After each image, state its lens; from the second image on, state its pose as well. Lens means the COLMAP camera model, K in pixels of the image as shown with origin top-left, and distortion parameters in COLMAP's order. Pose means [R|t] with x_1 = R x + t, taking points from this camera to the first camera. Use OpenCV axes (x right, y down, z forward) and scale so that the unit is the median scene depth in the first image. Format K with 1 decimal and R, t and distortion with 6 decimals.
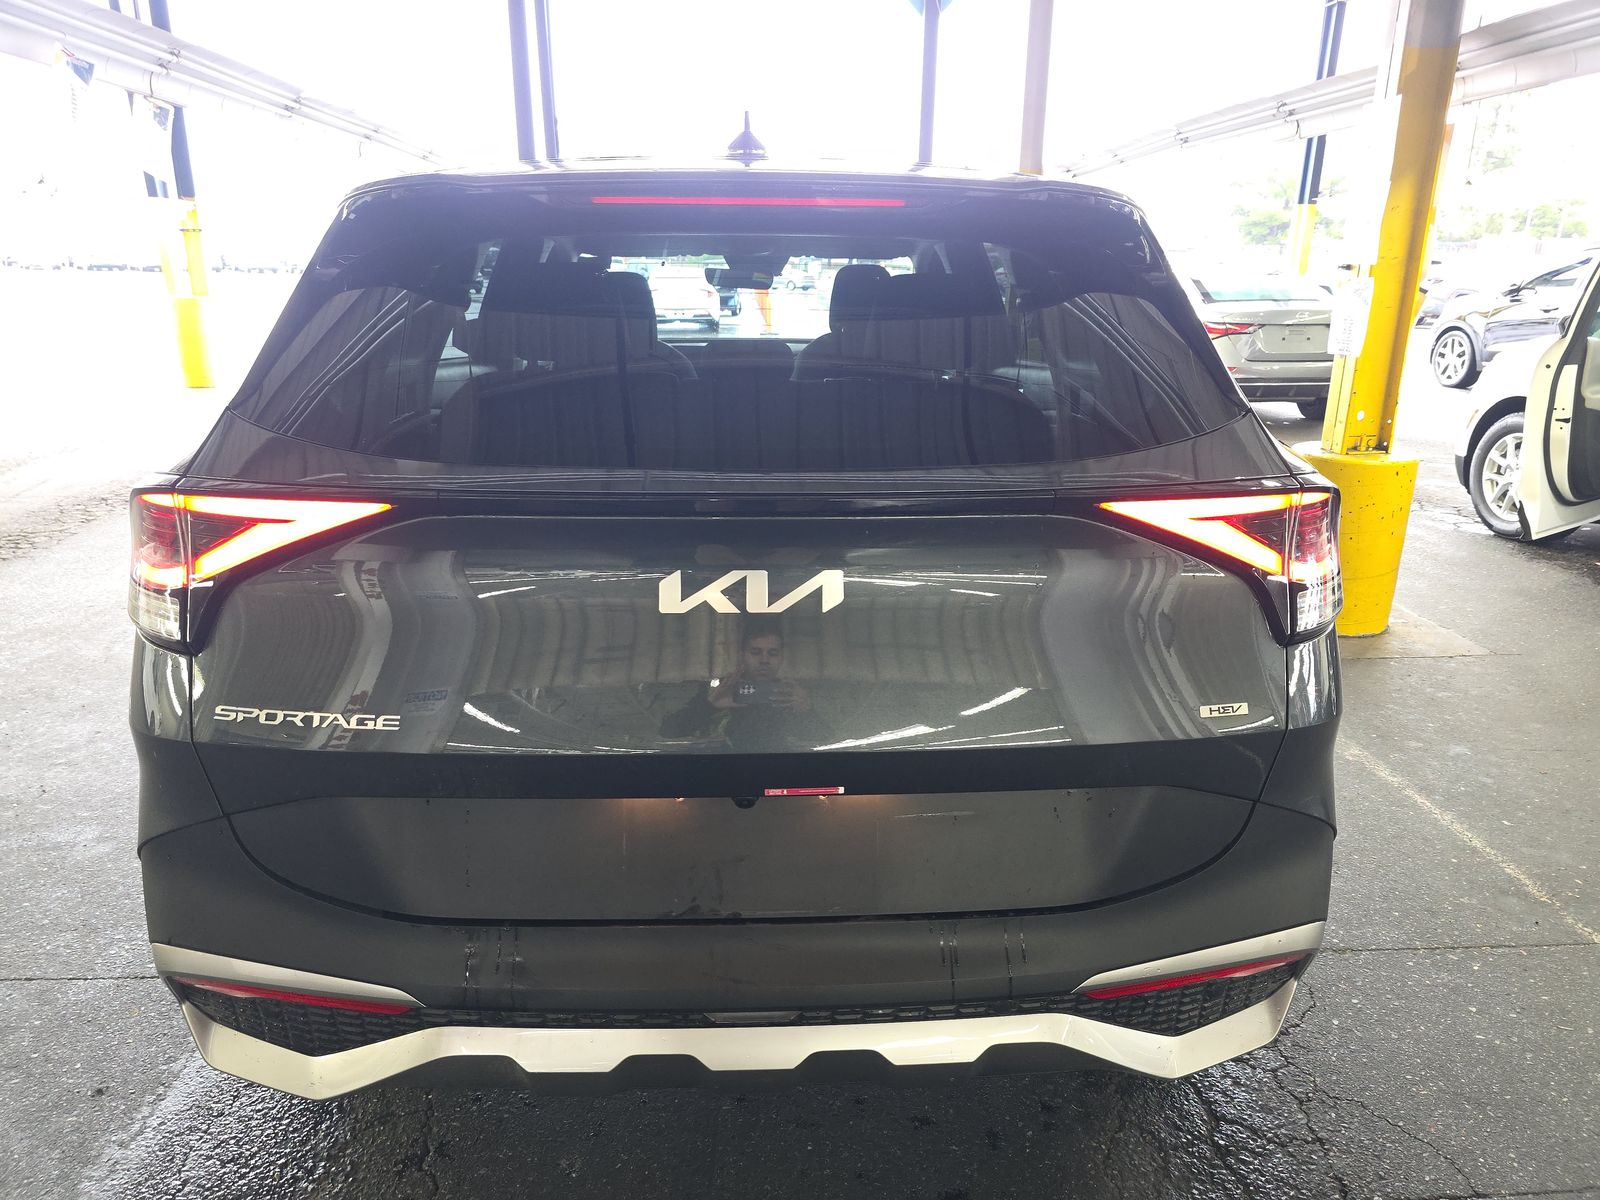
lens RADIAL K [[1033.3, 0, 797.7], [0, 1033.3, 613.6], [0, 0, 1]] dist [0.059633, -0.059827]
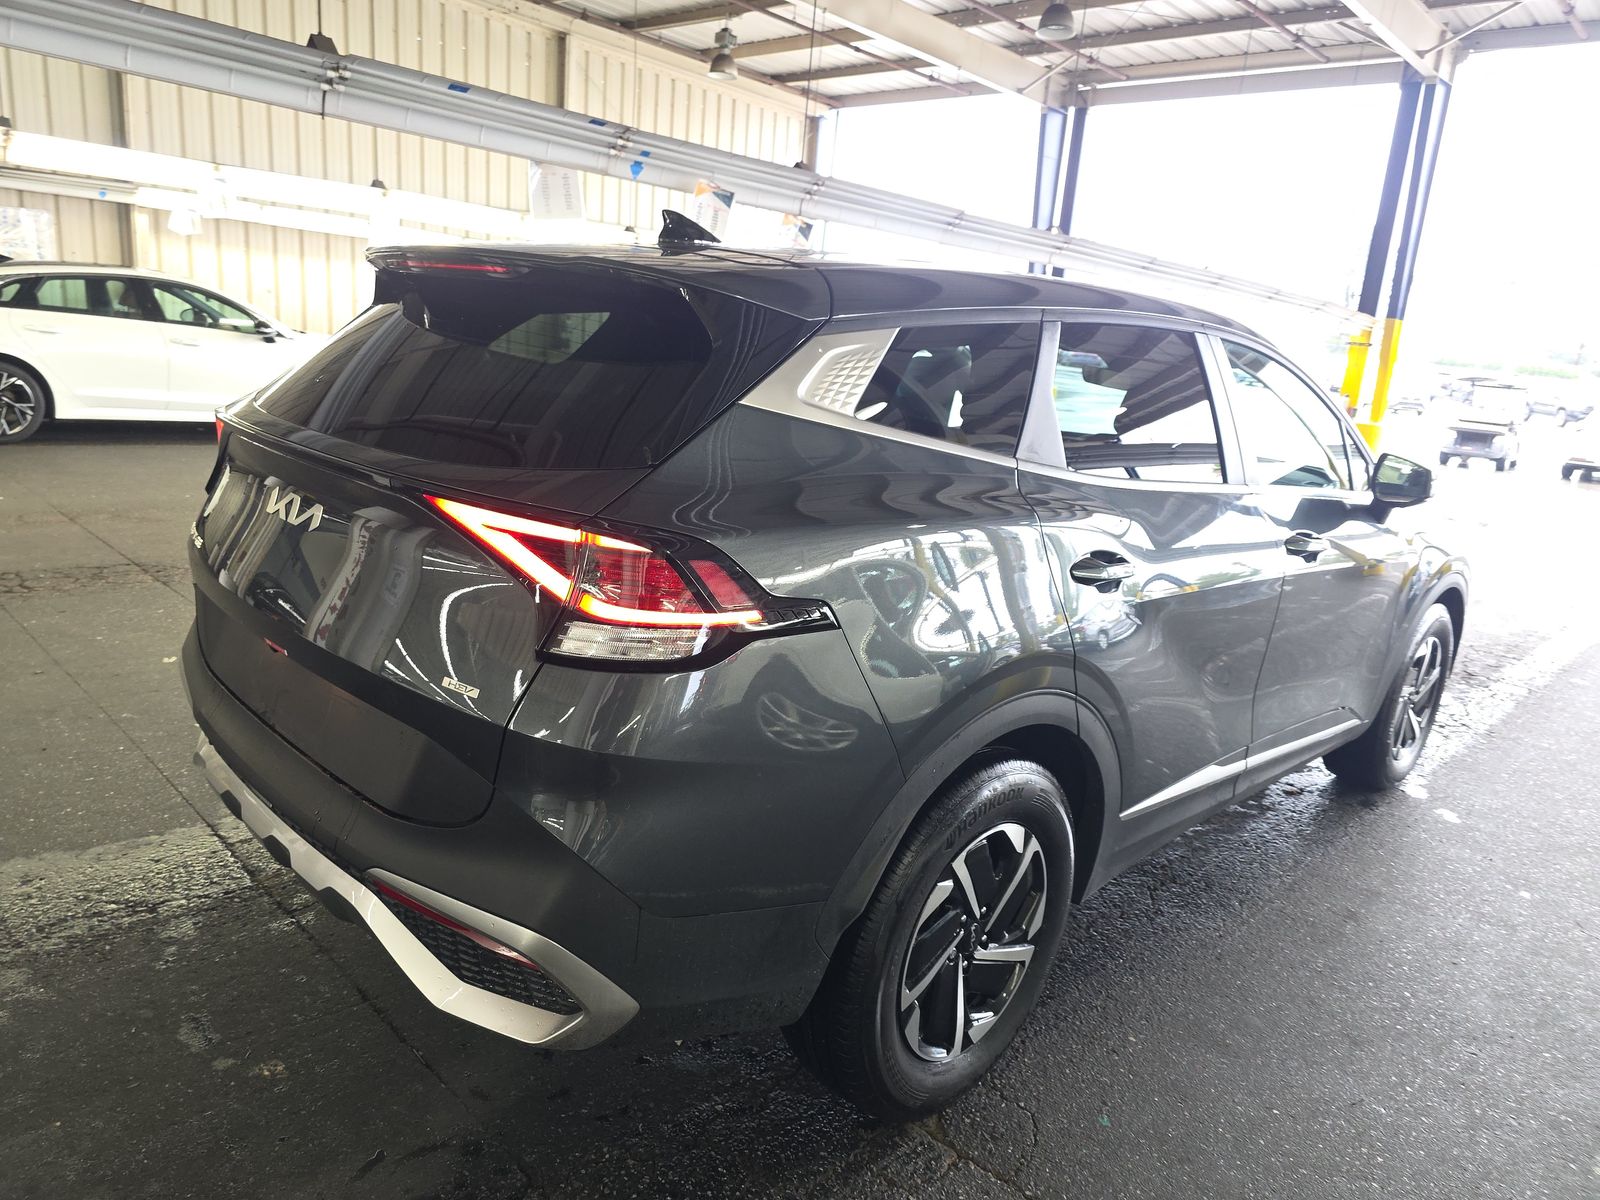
lens RADIAL K [[1033.3, 0, 797.7], [0, 1033.3, 613.6], [0, 0, 1]] dist [0.059633, -0.059827]
pose [[0.678006, 0.242605, -0.693867, 1.521936], [-0.306823, 0.951202, 0.032770, -0.148038], [0.667958, 0.190676, 0.719357, 0.411707]]
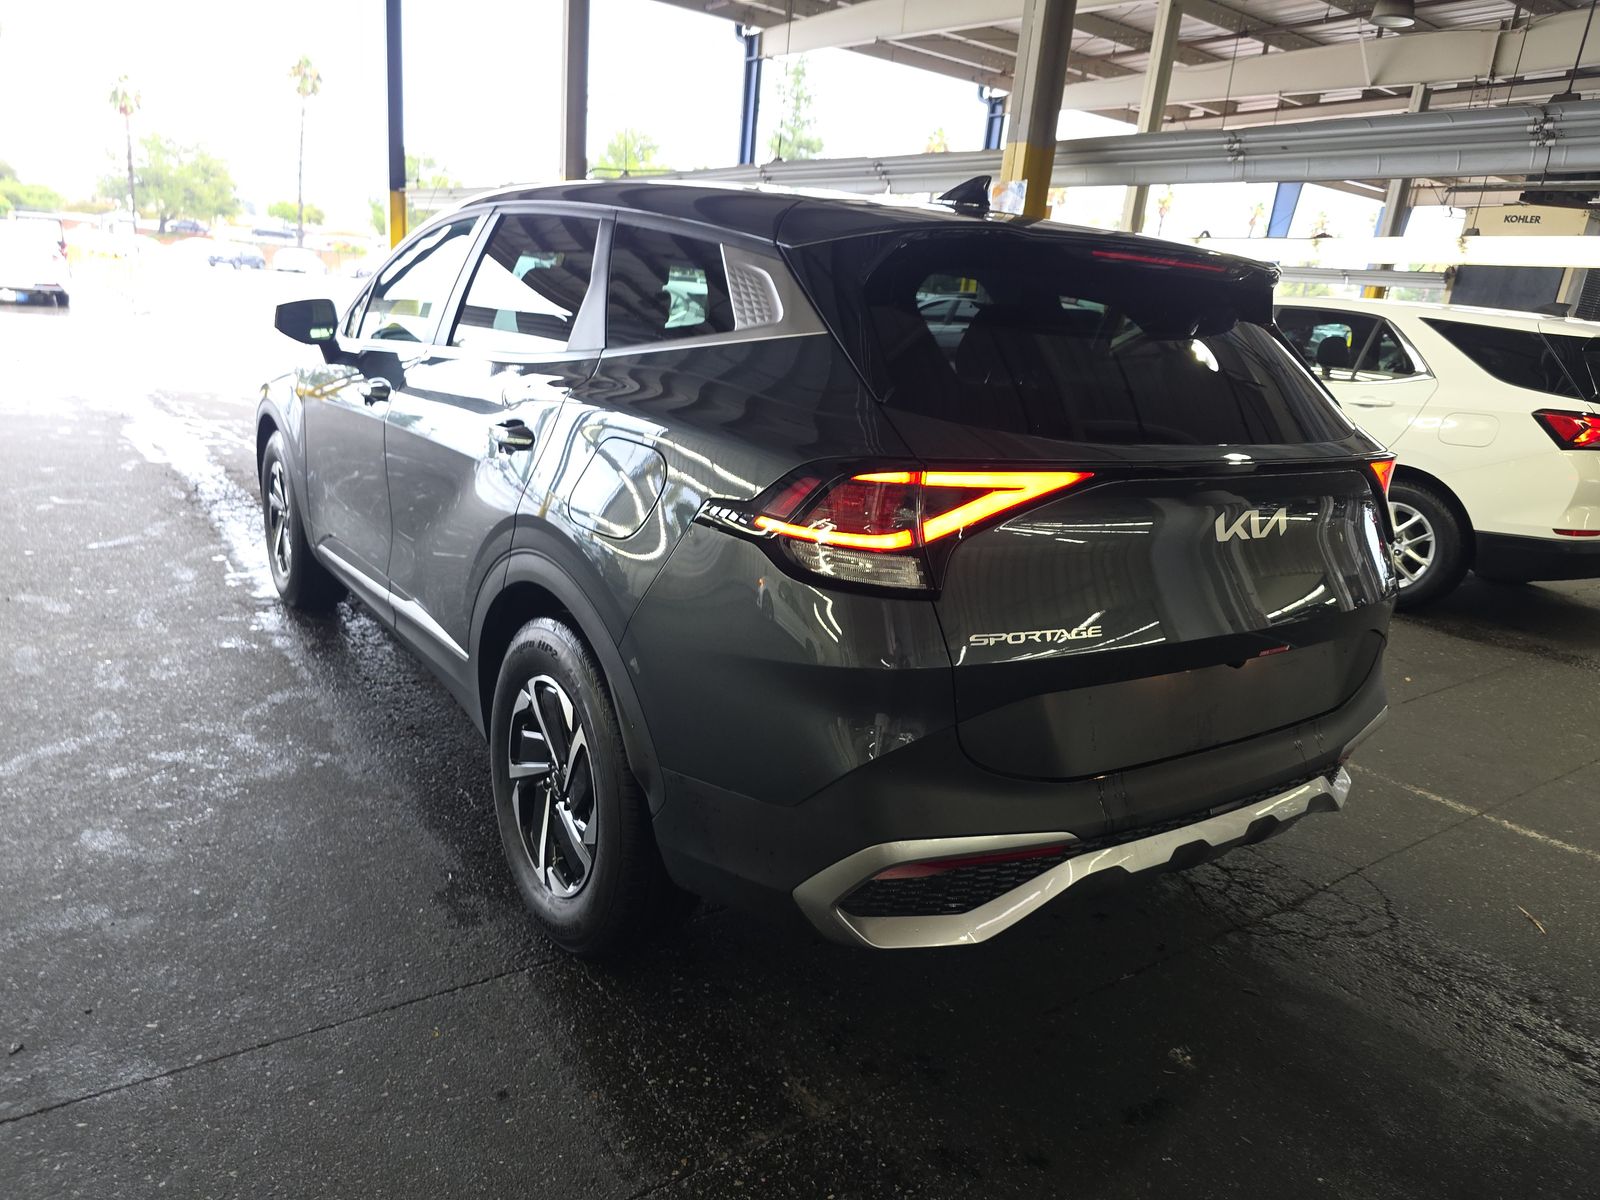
lens RADIAL K [[1033.3, 0, 797.7], [0, 1033.3, 613.6], [0, 0, 1]] dist [0.059633, -0.059827]
pose [[0.858169, -0.089275, 0.505546, -1.382776], [0.089385, 0.995706, 0.024100, 0.011851], [-0.505526, 0.024507, 0.862463, 0.010734]]
